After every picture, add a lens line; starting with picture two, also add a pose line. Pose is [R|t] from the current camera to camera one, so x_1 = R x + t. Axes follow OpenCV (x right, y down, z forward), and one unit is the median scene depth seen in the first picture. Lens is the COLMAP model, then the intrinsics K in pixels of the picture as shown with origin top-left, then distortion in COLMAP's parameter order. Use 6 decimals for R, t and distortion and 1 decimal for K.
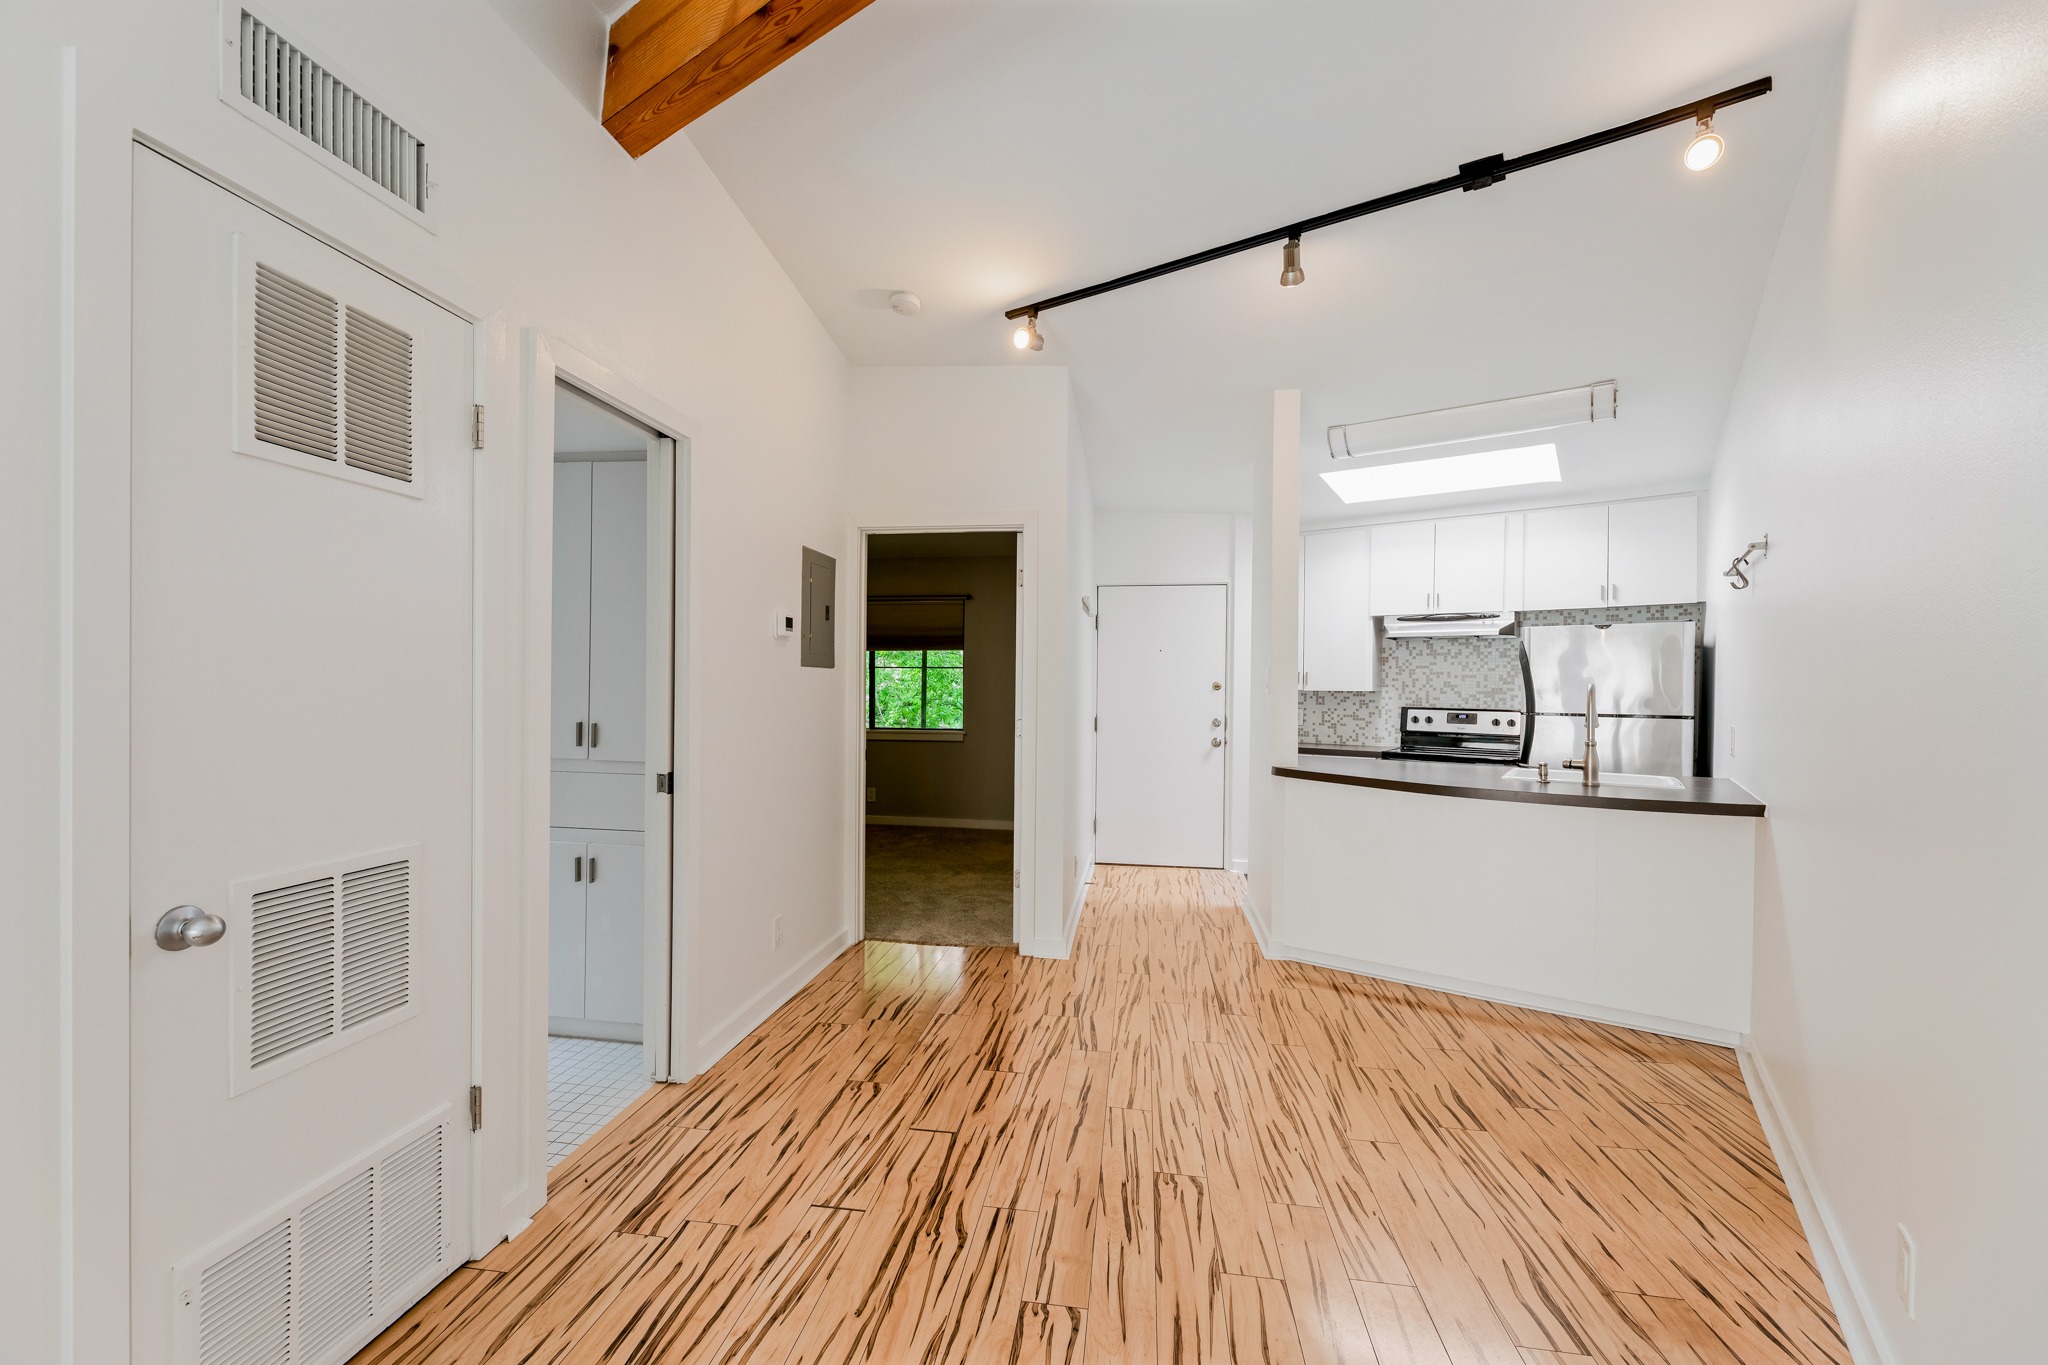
lens RADIAL K [[821.8, 0, 1021.2], [0, 821.8, 694.2], [0, 0, 1]] dist [0.000550, -0.000080]
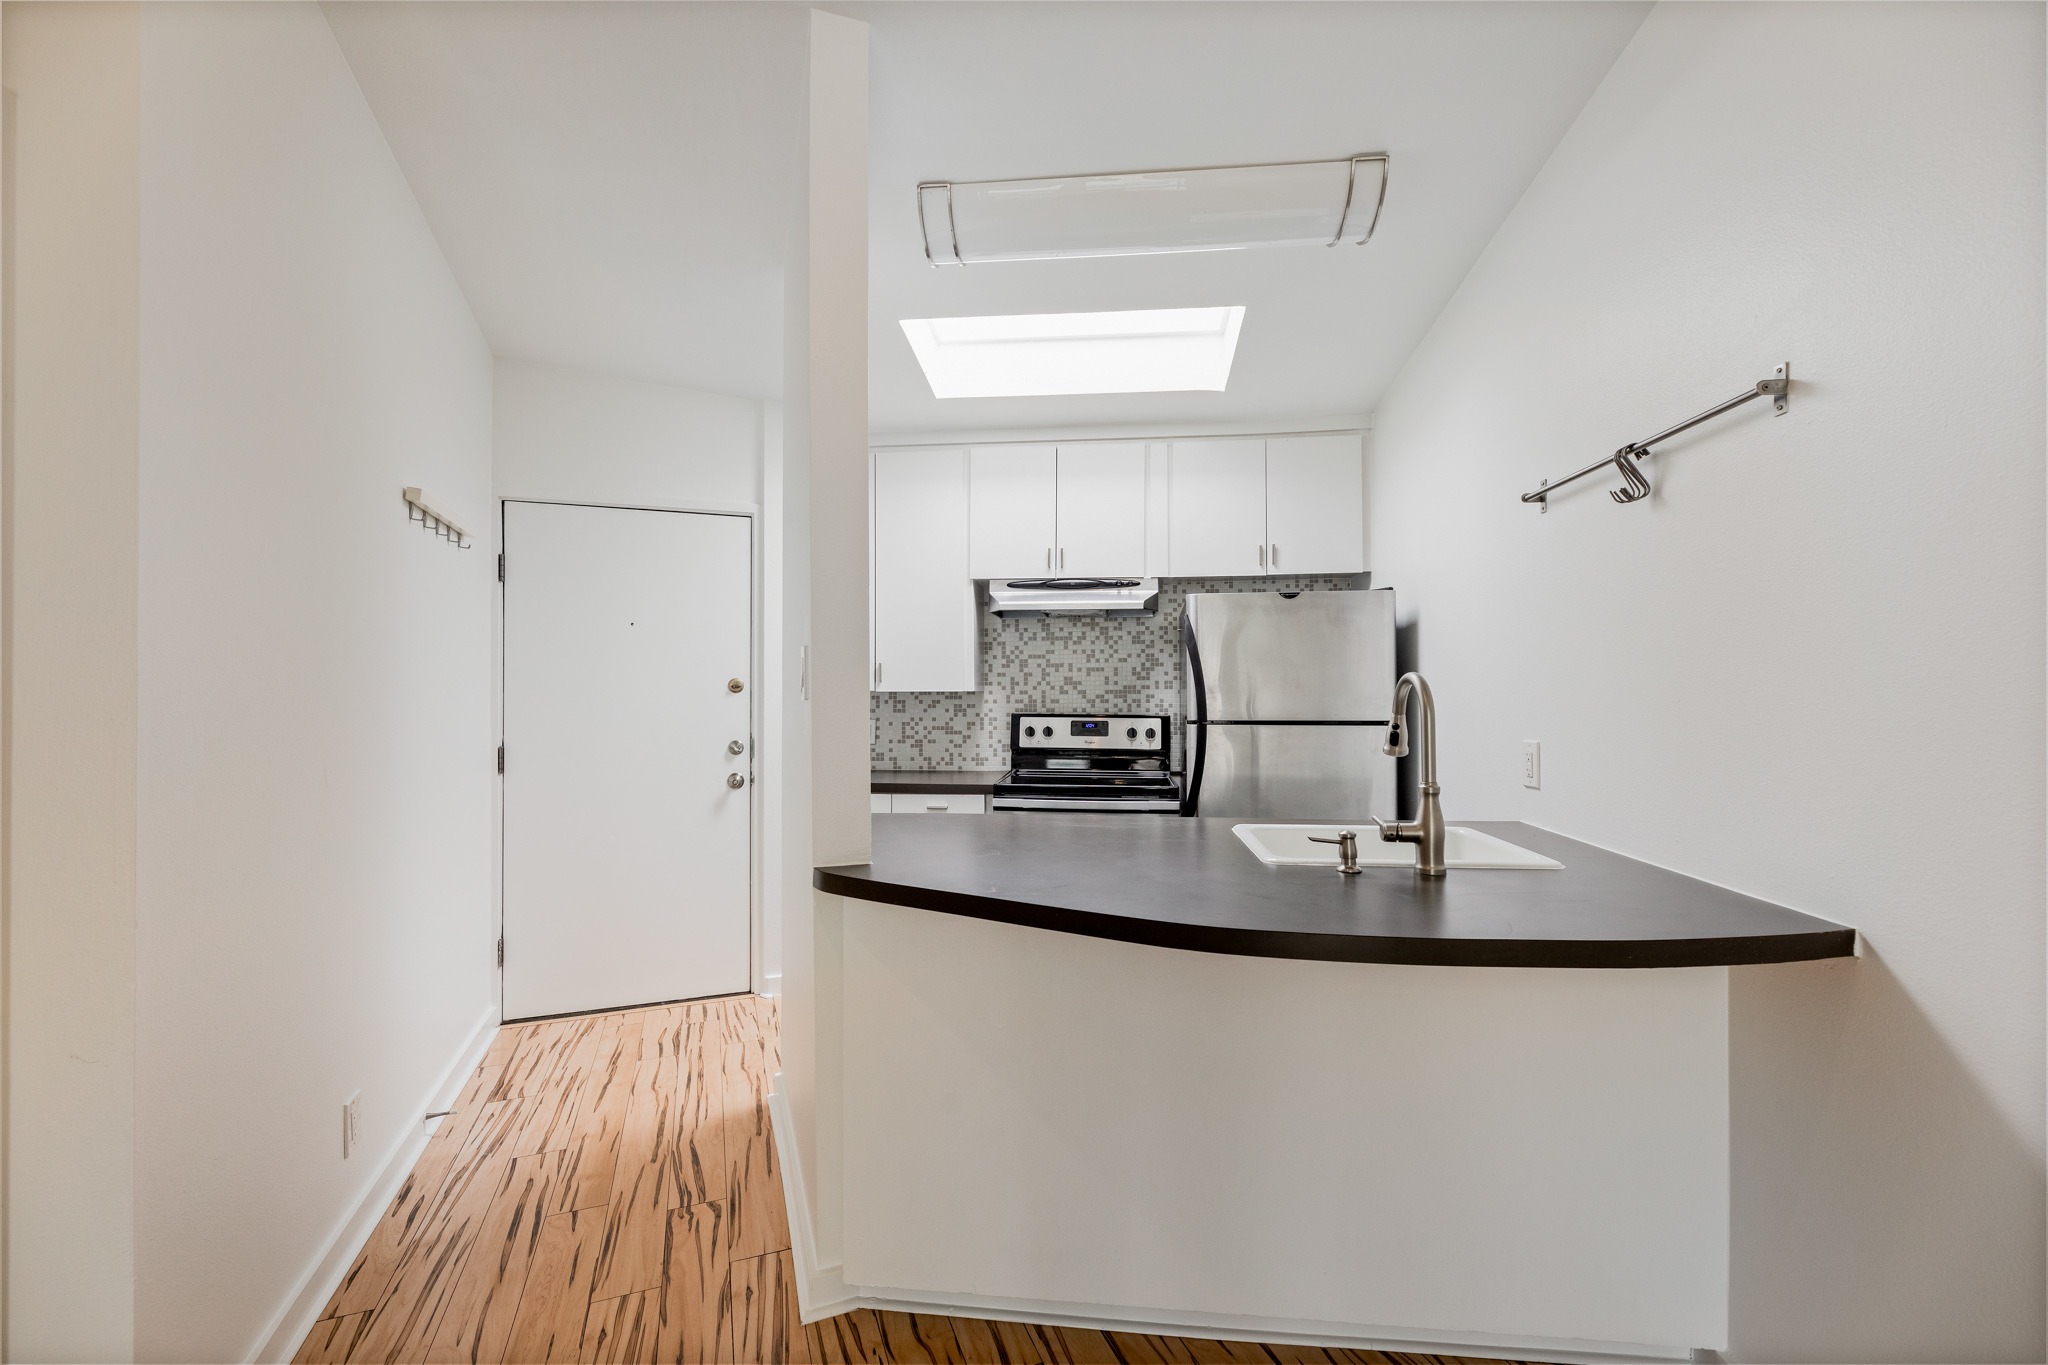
lens RADIAL K [[823.2, 0, 1020.2], [0, 823.2, 686.3], [0, 0, 1]] dist [-0.000837, 0.000111]
pose [[0.871865, -0.008087, 0.489679, 0.138300], [0.013545, 0.999879, -0.007604, -0.002376], [-0.489558, 0.013262, 0.871870, 0.418062]]
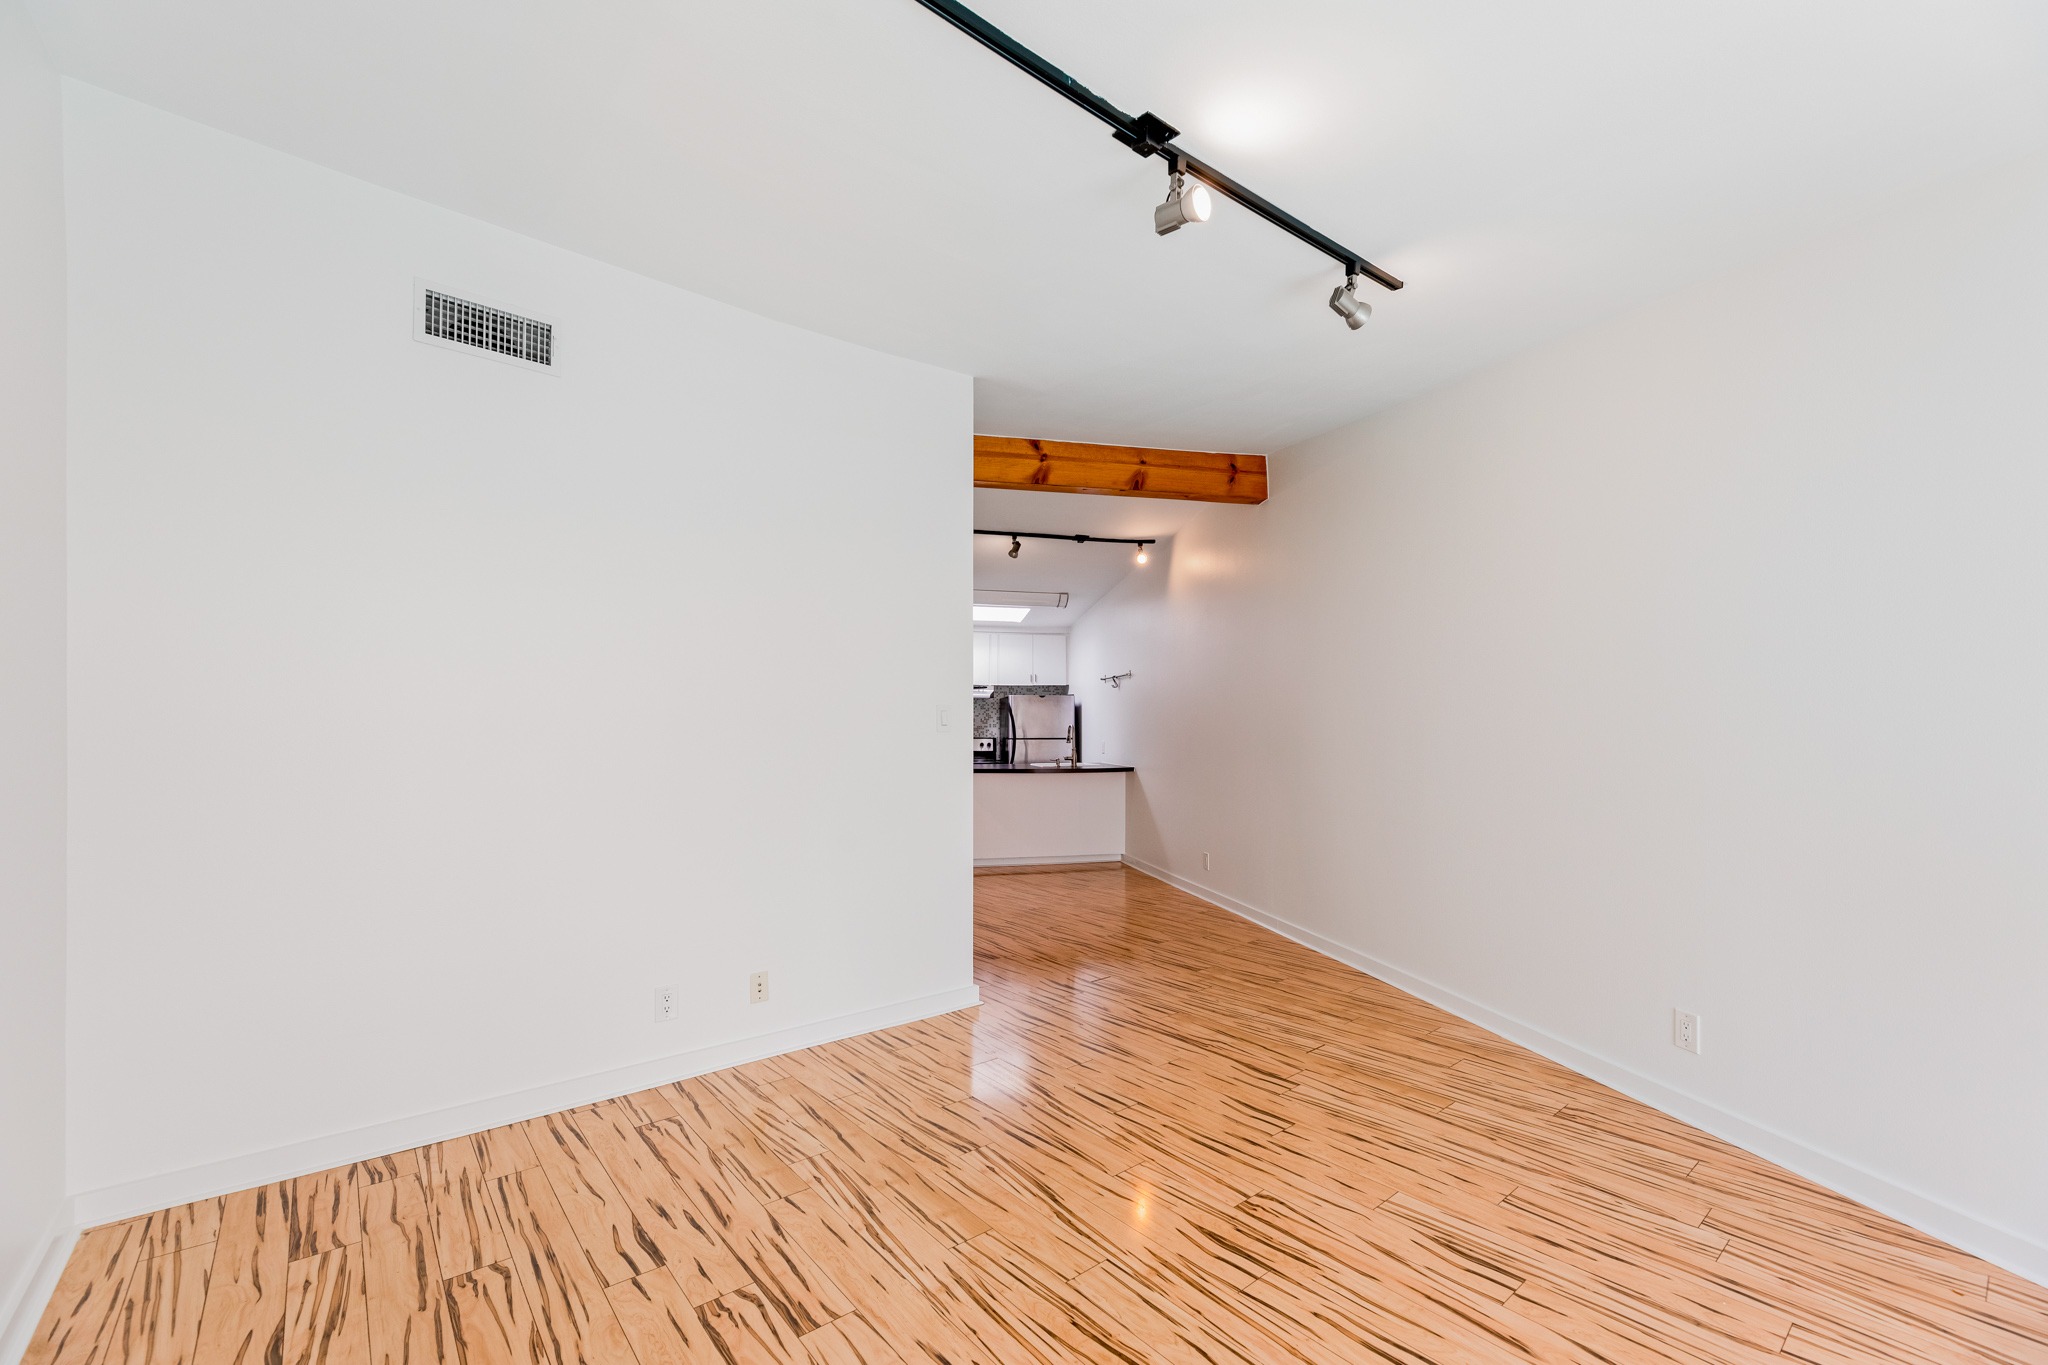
lens RADIAL K [[850.0, 0, 1034.8], [0, 850.0, 727.6], [0, 0, 1]] dist [-0.000323, 0.000114]
pose [[0.661905, -0.010895, 0.749508, -0.767629], [0.014137, 0.999898, 0.002050, -0.005704], [-0.749454, 0.009239, 0.661992, -0.345375]]
